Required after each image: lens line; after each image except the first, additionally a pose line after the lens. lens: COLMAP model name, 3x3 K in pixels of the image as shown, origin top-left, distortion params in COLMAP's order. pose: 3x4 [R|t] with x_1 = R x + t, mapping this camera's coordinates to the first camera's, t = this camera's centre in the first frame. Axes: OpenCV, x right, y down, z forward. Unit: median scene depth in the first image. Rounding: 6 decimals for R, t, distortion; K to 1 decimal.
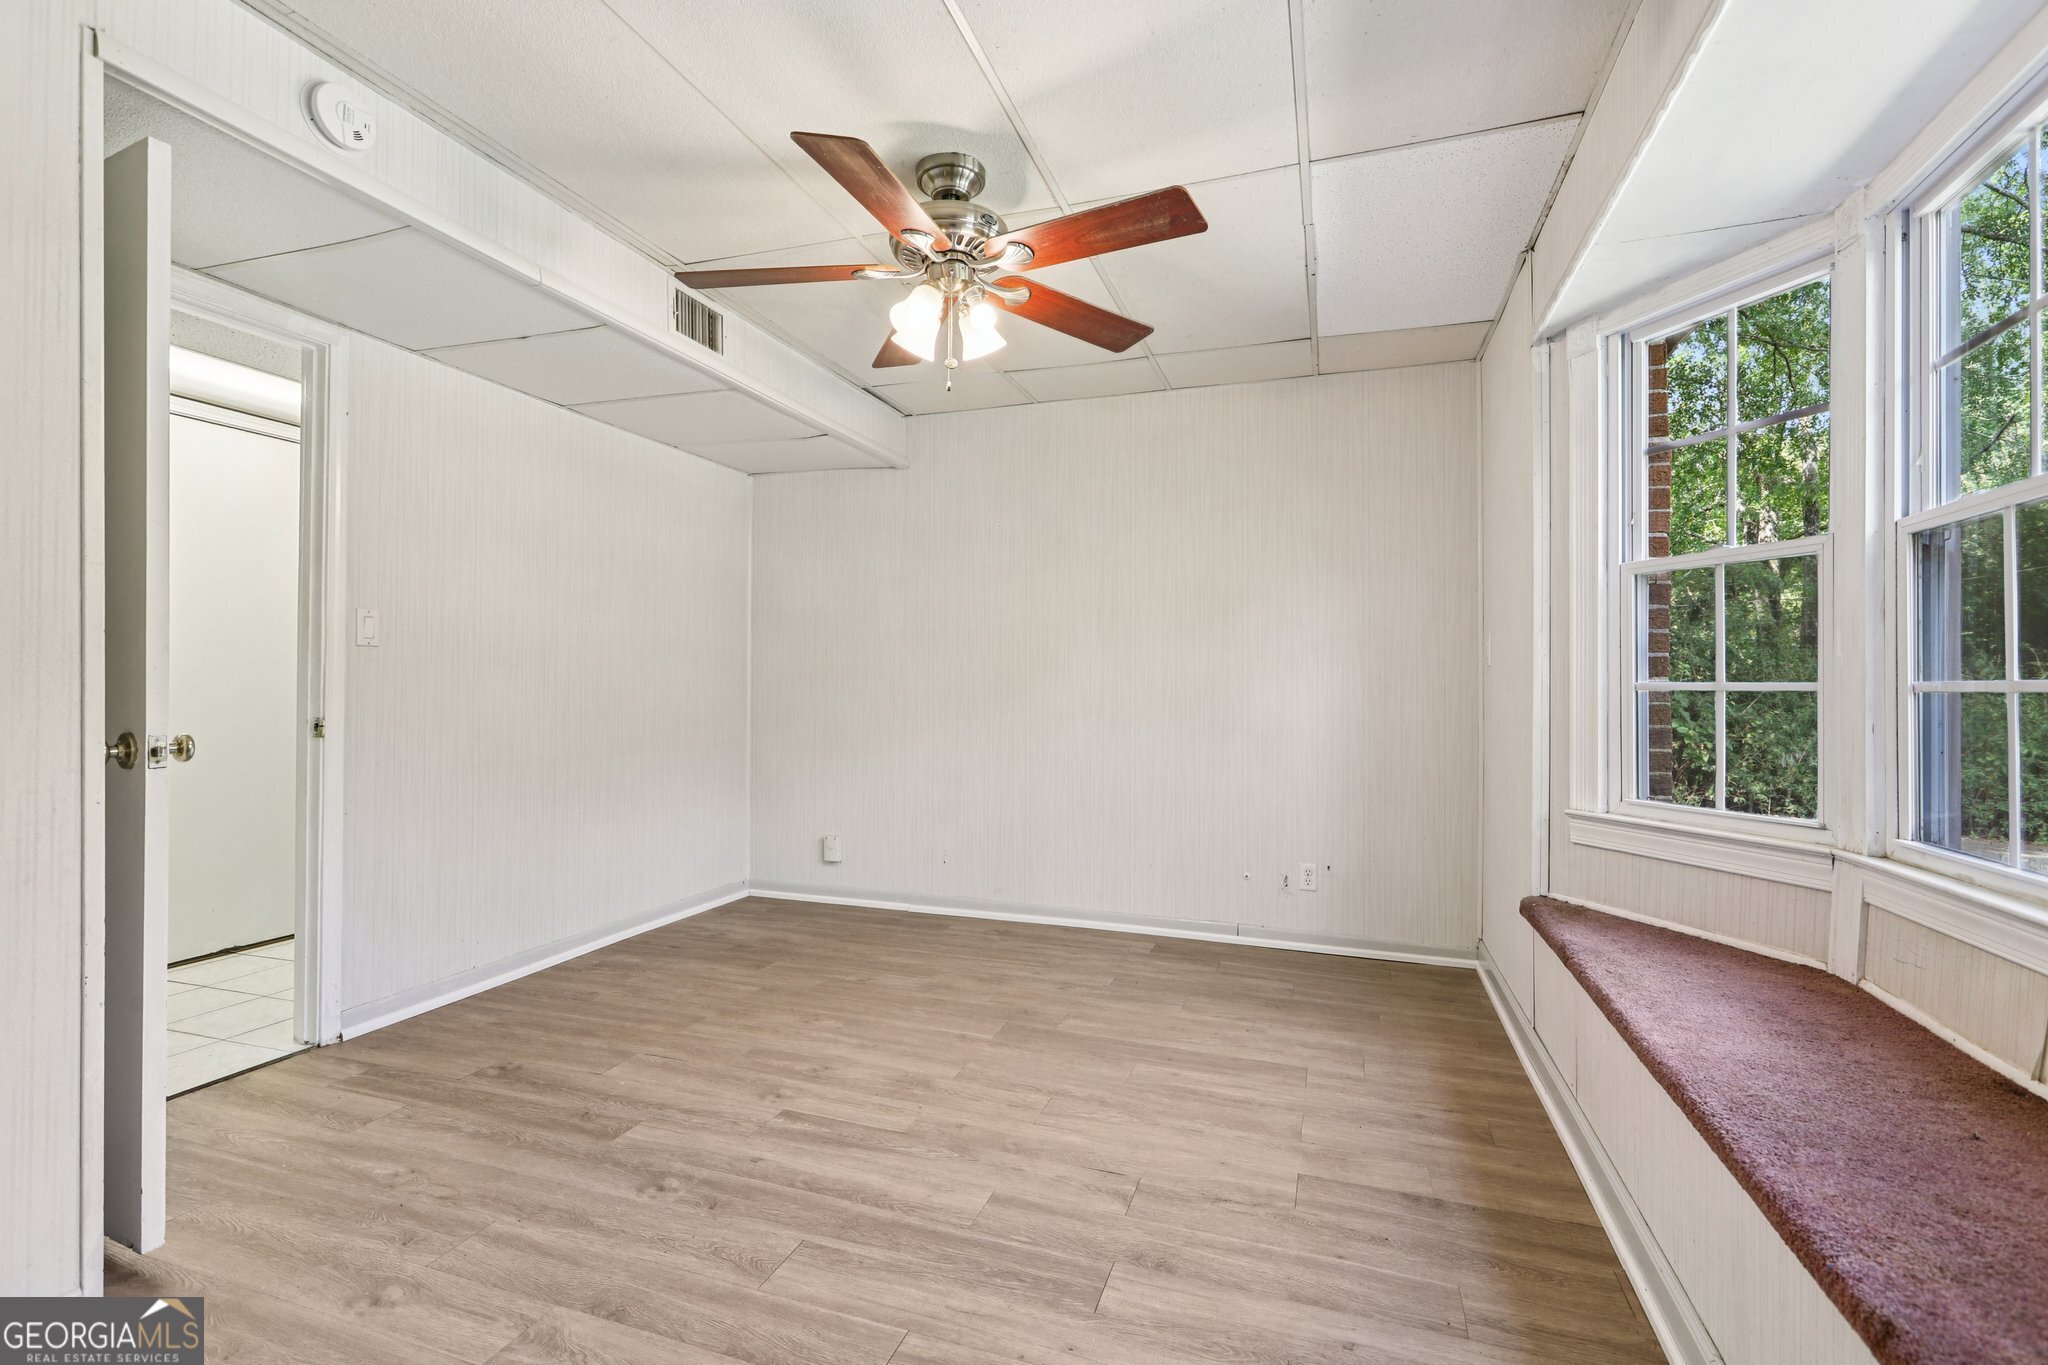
lens RADIAL K [[939.7, 0, 1029.5], [0, 939.7, 684.5], [0, 0, 1]] dist [-0.002637, 0.001973]
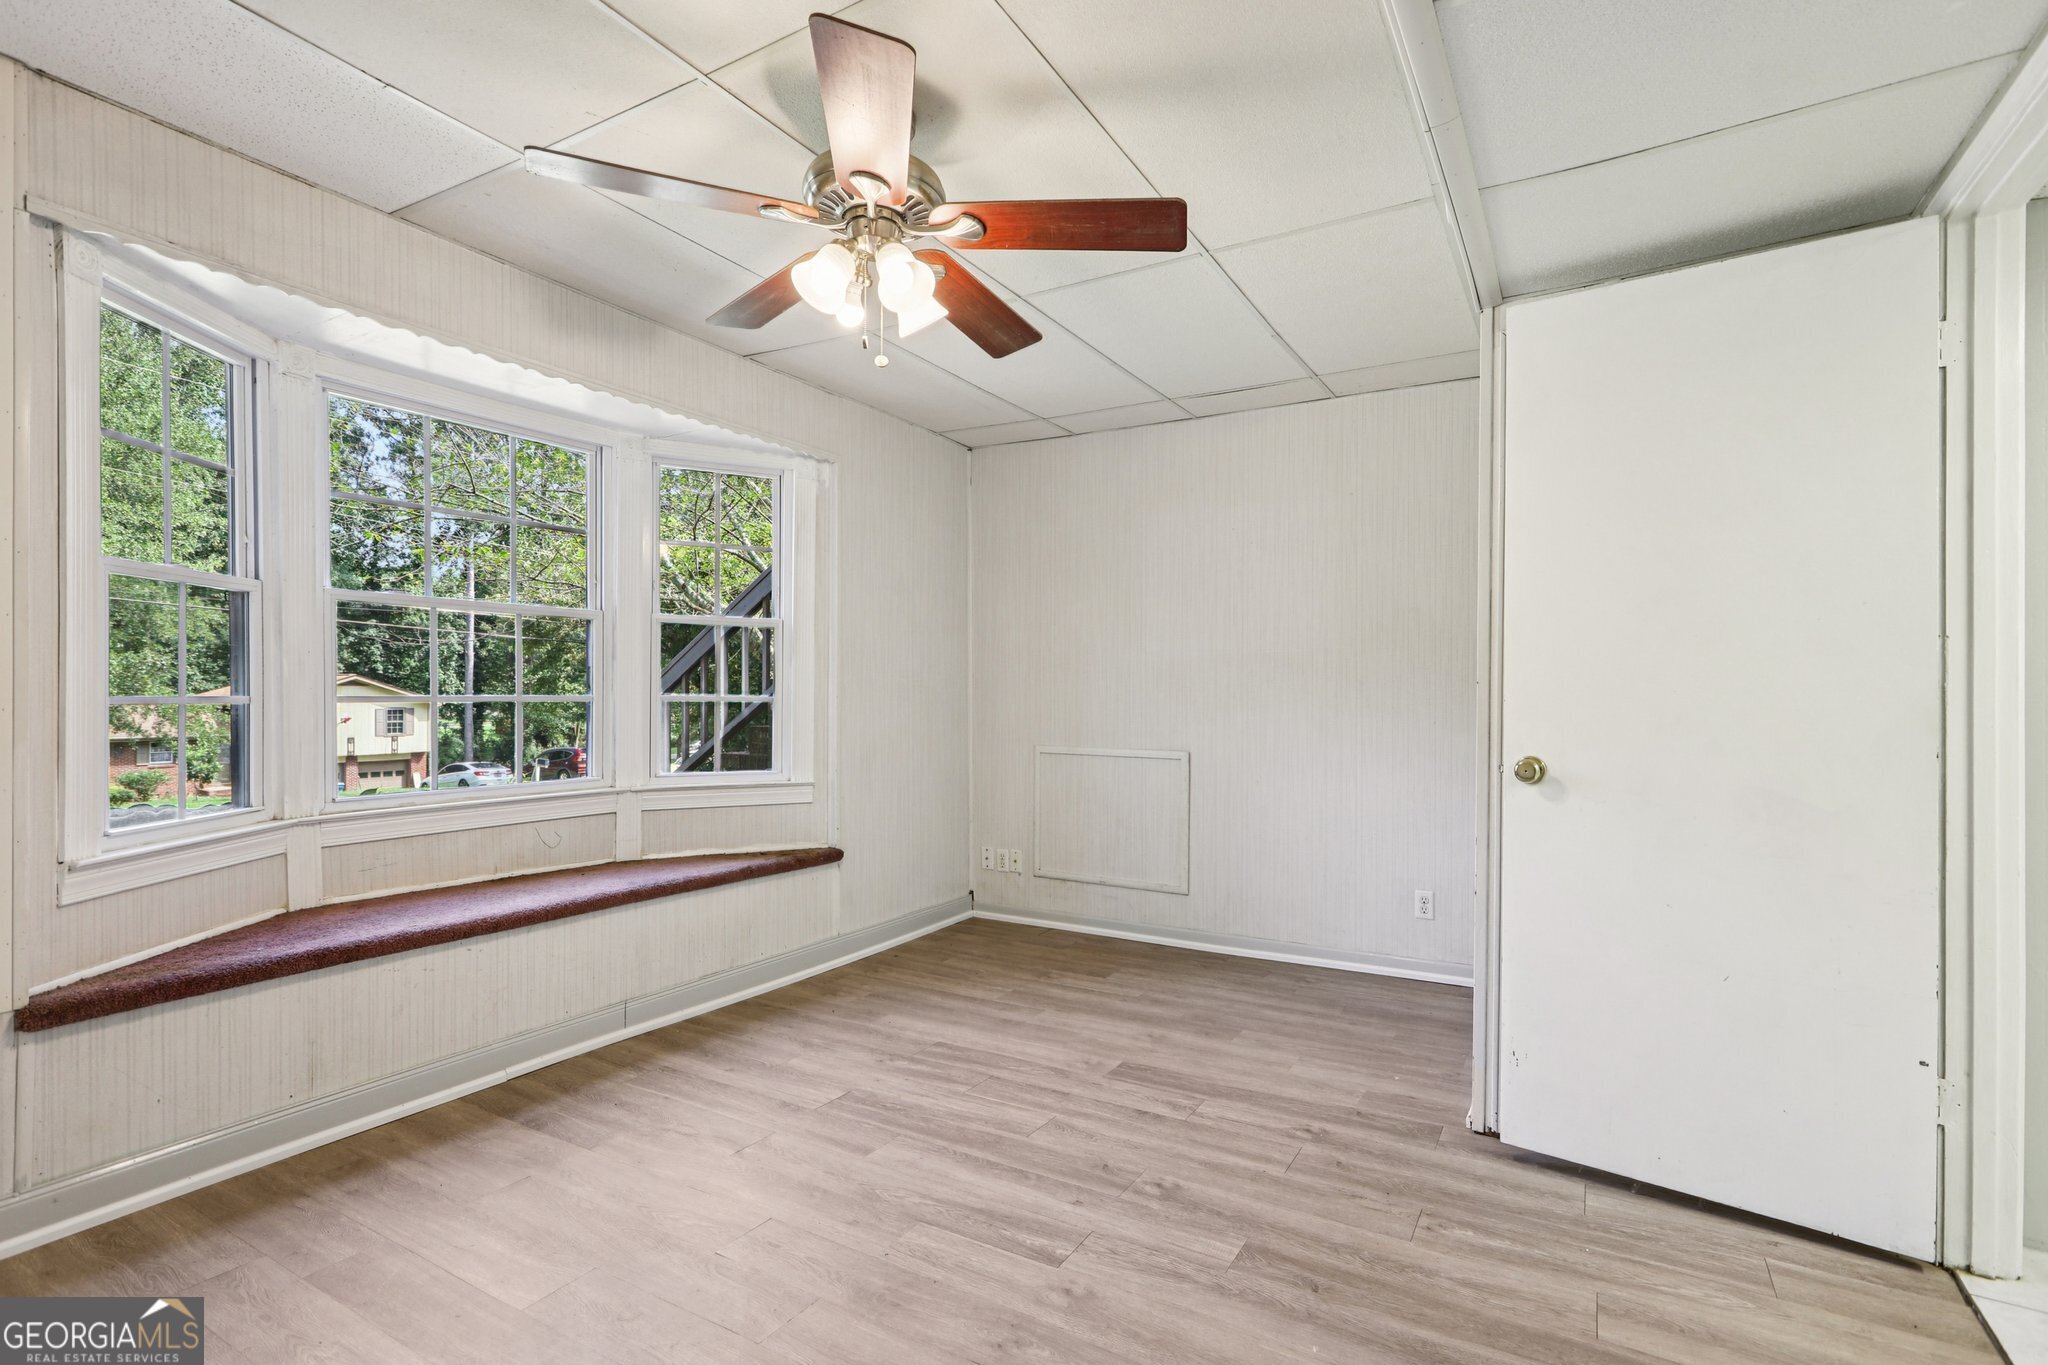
lens RADIAL K [[939.7, 0, 1029.1], [0, 939.7, 691.8], [0, 0, 1]] dist [-0.002637, 0.001973]
pose [[-0.977001, -0.010663, 0.212969, -0.462511], [-0.011477, 0.999931, -0.002584, -0.019699], [-0.212927, -0.004968, -0.977055, 2.046629]]
